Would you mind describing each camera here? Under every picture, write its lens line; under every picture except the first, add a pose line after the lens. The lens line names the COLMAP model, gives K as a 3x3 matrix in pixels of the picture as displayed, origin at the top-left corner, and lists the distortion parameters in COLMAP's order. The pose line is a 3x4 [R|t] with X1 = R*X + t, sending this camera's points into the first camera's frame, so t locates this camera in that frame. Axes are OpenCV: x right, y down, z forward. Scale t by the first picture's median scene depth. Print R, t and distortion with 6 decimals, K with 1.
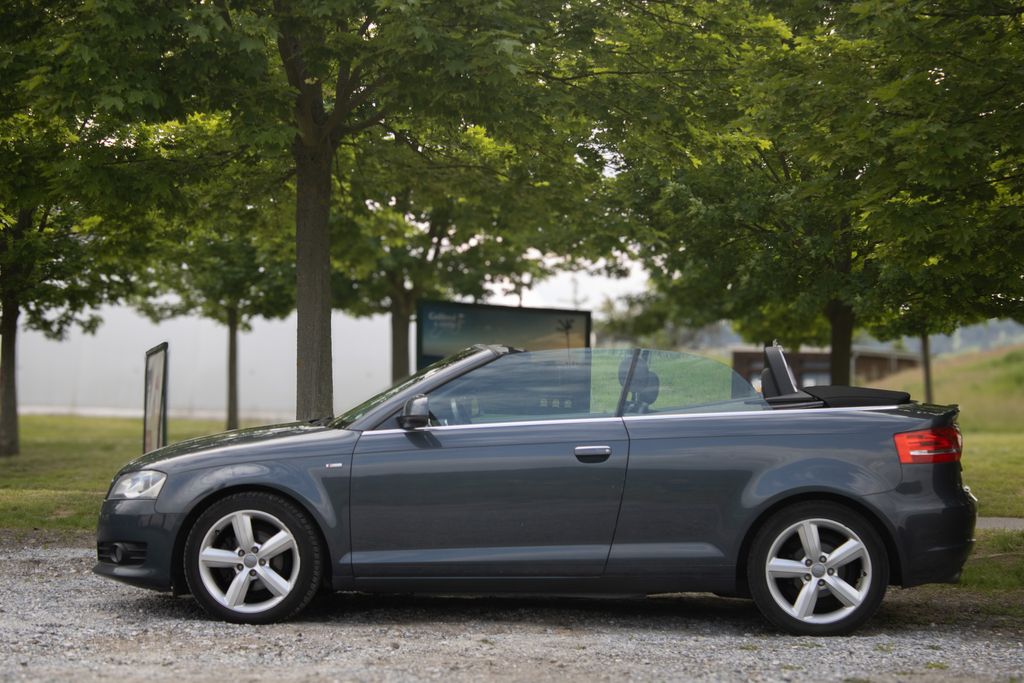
lens RADIAL K [[2442.2, 0, 512.0], [0, 2442.2, 341.5], [0, 0, 1]] dist [0.085593, 0.378567]
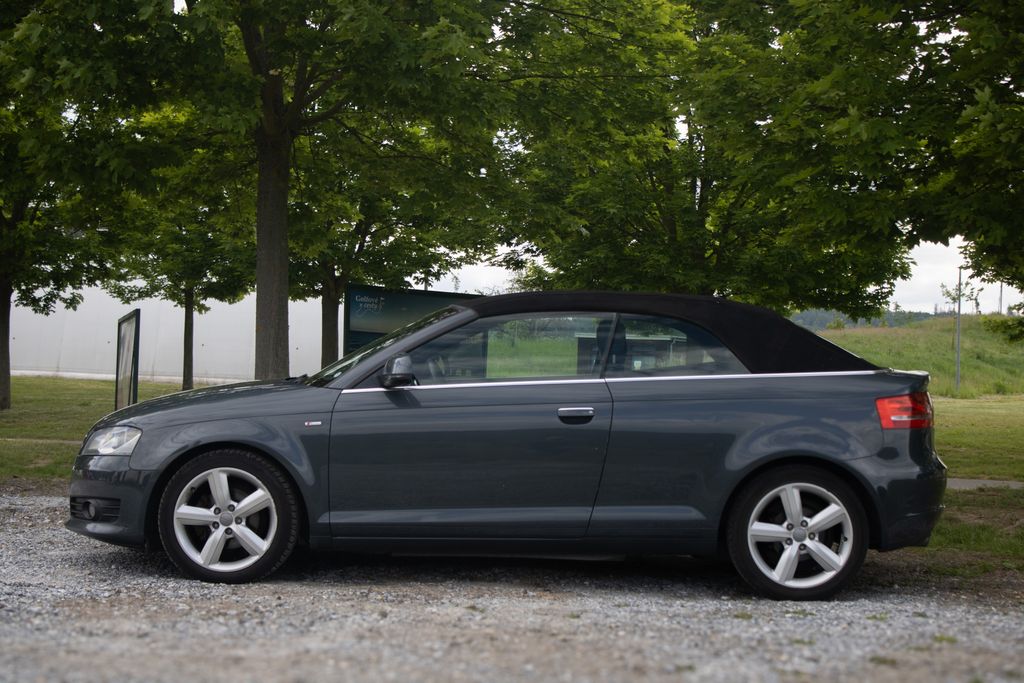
lens RADIAL K [[1890.3, 0, 512.0], [0, 1890.3, 341.5], [0, 0, 1]] dist [0.042740, 0.157274]
pose [[0.998241, 0.015370, 0.057255, -0.036642], [-0.015808, 0.999849, 0.007220, 0.010717], [-0.057136, -0.008113, 0.998333, 0.231312]]
